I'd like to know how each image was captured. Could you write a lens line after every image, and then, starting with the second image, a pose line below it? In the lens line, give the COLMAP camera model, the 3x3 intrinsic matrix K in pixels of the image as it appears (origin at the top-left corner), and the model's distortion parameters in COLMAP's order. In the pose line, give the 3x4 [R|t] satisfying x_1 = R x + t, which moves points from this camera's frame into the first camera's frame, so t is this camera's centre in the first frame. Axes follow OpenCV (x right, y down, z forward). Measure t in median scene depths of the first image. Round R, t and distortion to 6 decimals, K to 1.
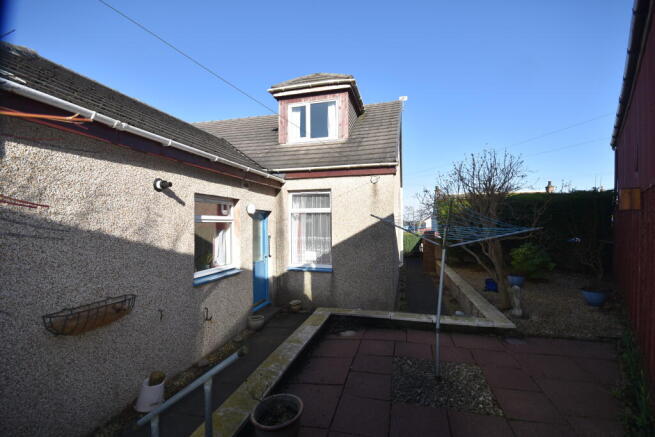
lens RADIAL K [[287.9, 0, 333.4], [0, 287.9, 219.4], [0, 0, 1]] dist [0.015768, -0.012243]
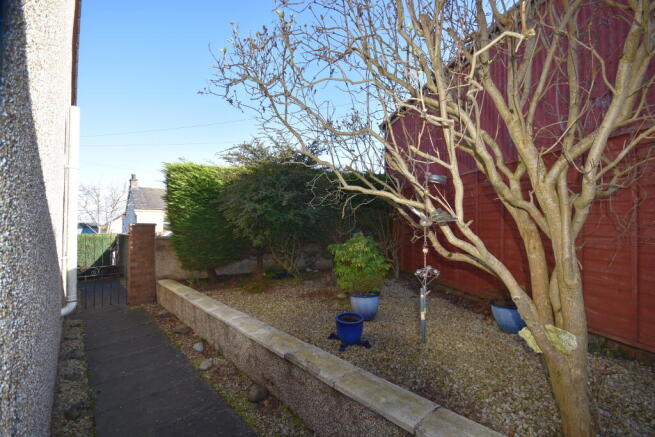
lens RADIAL K [[287.9, 0, 333.4], [0, 287.9, 219.4], [0, 0, 1]] dist [0.015768, -0.012243]
pose [[0.569926, 0.016862, 0.821523, 0.110425], [-0.002535, 0.999821, -0.018763, 0.044369], [-0.821692, 0.008611, 0.569867, 0.462127]]
